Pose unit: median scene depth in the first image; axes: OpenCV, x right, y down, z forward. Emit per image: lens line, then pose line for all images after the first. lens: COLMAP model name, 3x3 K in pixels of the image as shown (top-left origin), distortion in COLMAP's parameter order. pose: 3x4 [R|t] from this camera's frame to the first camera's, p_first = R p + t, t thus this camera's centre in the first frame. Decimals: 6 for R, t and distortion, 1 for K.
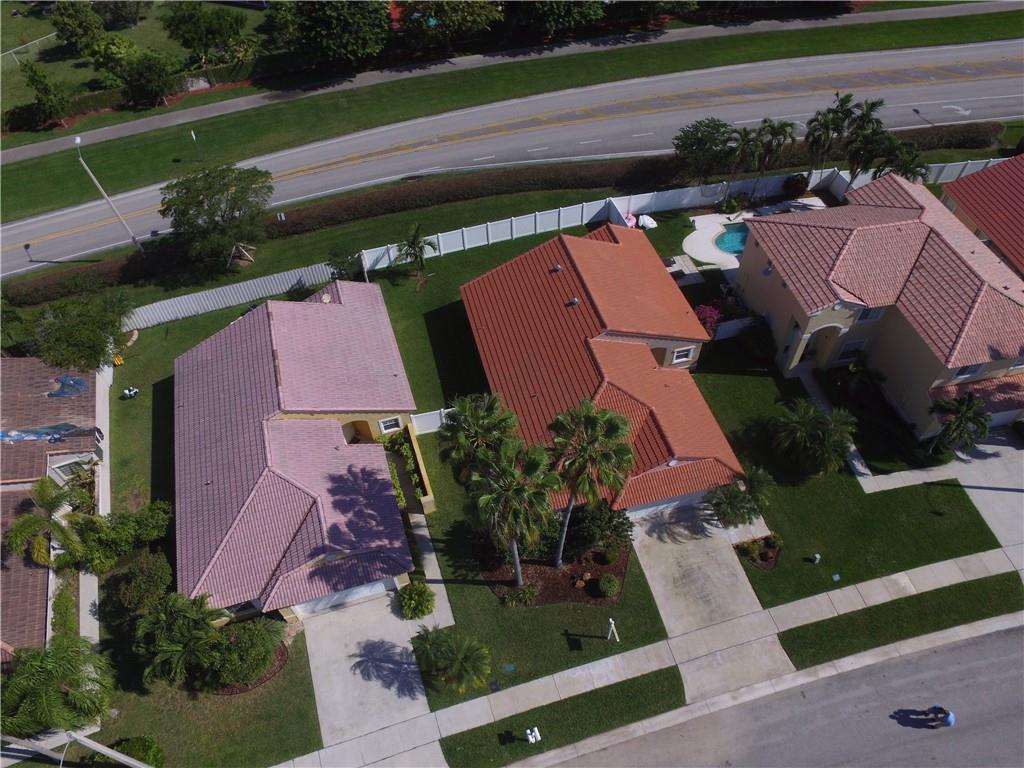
lens RADIAL K [[695.0, 0, 486.1], [0, 695.0, 404.6], [0, 0, 1]] dist [-0.149319, 0.119328]
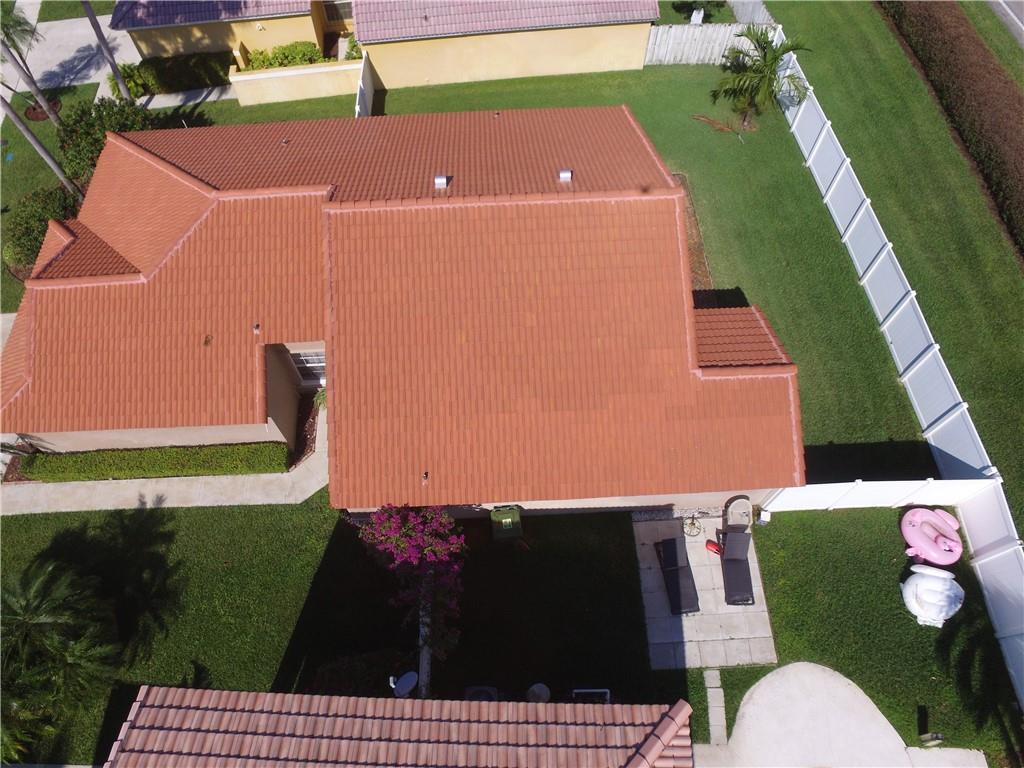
lens RADIAL K [[687.8, 0, 492.4], [0, 687.8, 396.2], [0, 0, 1]] dist [-0.124185, 0.089244]
pose [[-0.184064, 0.889530, -0.418160, 0.436441], [-0.740178, 0.154480, 0.654425, -0.449443], [0.646728, 0.429969, 0.629976, 0.824395]]
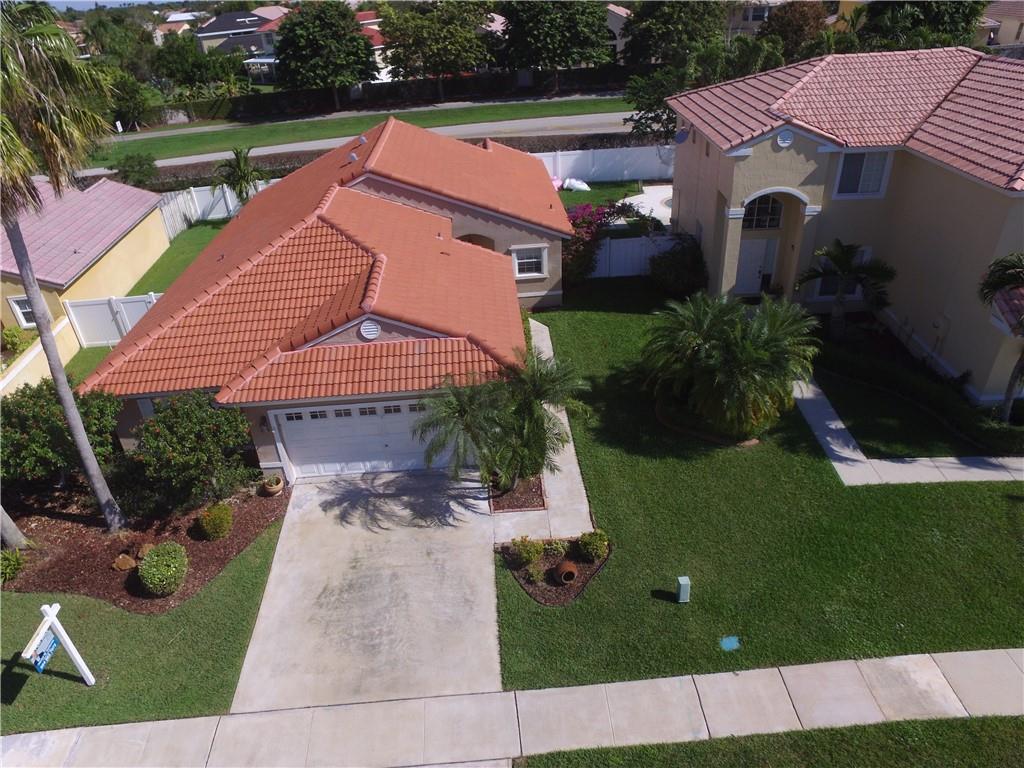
lens RADIAL K [[687.8, 0, 492.4], [0, 687.8, 396.2], [0, 0, 1]] dist [-0.124185, 0.089244]
pose [[0.982330, 0.090928, -0.163584, 0.384391], [-0.136357, 0.946409, -0.292773, 0.221879], [0.128196, 0.309906, 0.942085, 0.513697]]
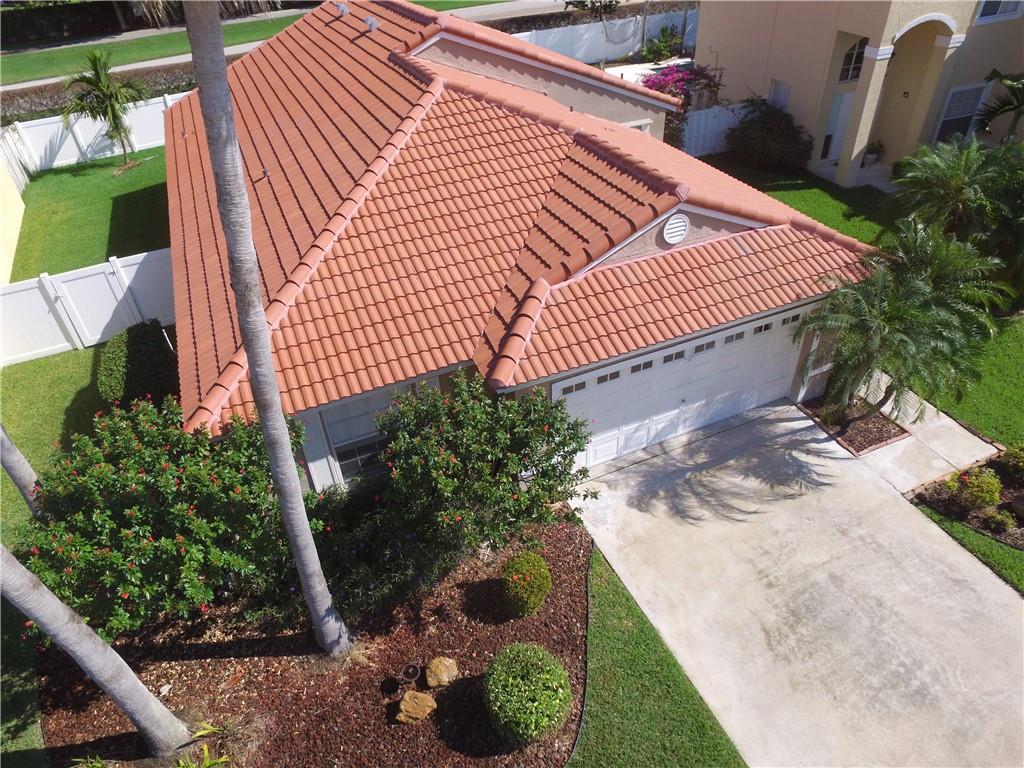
lens RADIAL K [[687.8, 0, 492.4], [0, 687.8, 396.2], [0, 0, 1]] dist [-0.124185, 0.089244]
pose [[0.985675, -0.110601, 0.127326, 0.127852], [0.135554, 0.968711, -0.207903, 0.181482], [-0.100348, 0.222184, 0.969827, 0.646419]]
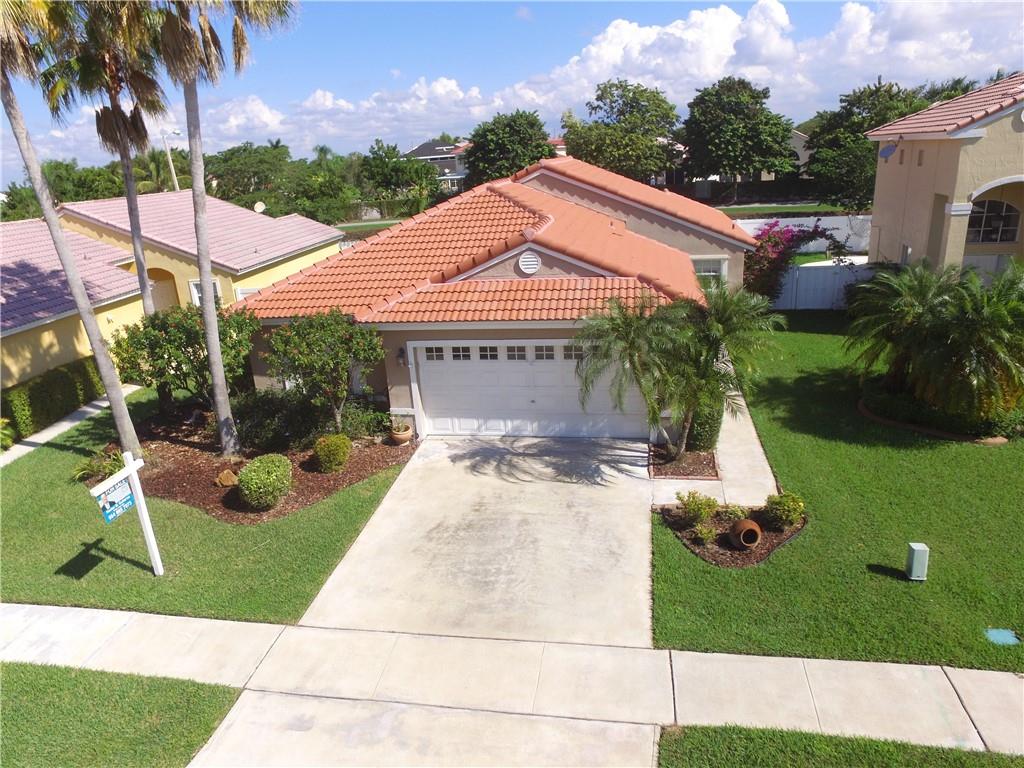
lens RADIAL K [[687.8, 0, 492.4], [0, 687.8, 396.2], [0, 0, 1]] dist [-0.124185, 0.089244]
pose [[0.907293, 0.130786, -0.399642, 0.380667], [-0.310911, 0.848535, -0.428161, 0.300738], [0.283112, 0.512721, 0.810534, 0.611078]]
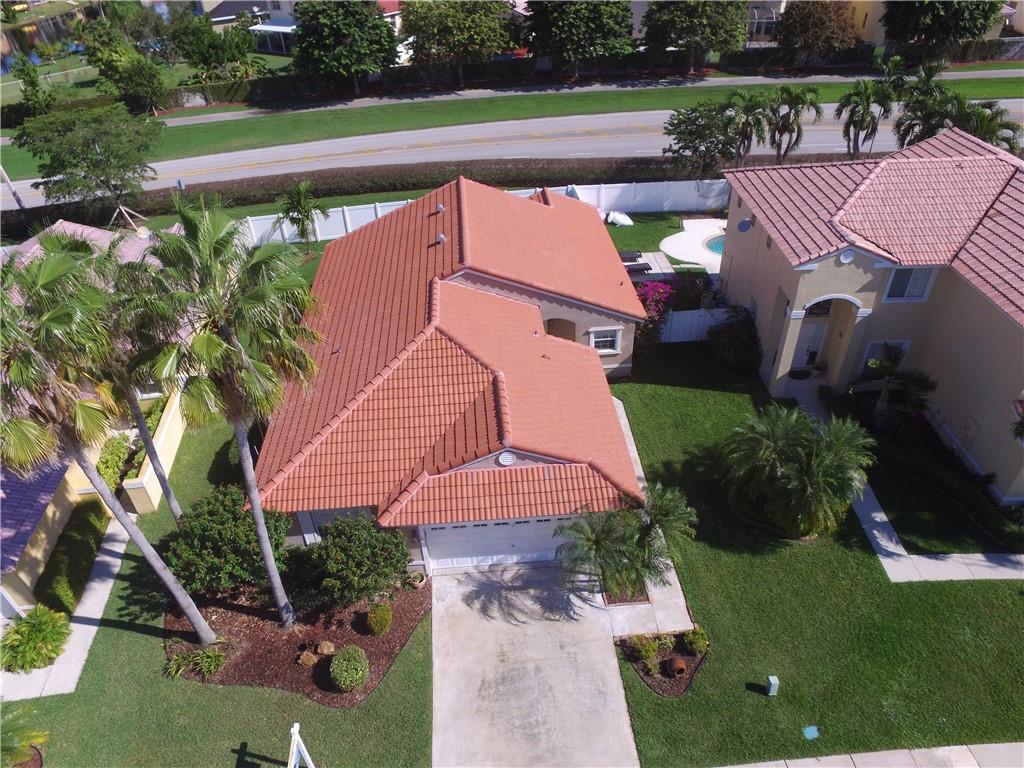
lens RADIAL K [[687.8, 0, 492.4], [0, 687.8, 396.2], [0, 0, 1]] dist [-0.124185, 0.089244]
pose [[0.985871, 0.105731, -0.129920, 0.288642], [-0.131194, 0.969622, -0.206449, 0.131578], [0.104145, 0.220577, 0.969794, 0.398109]]
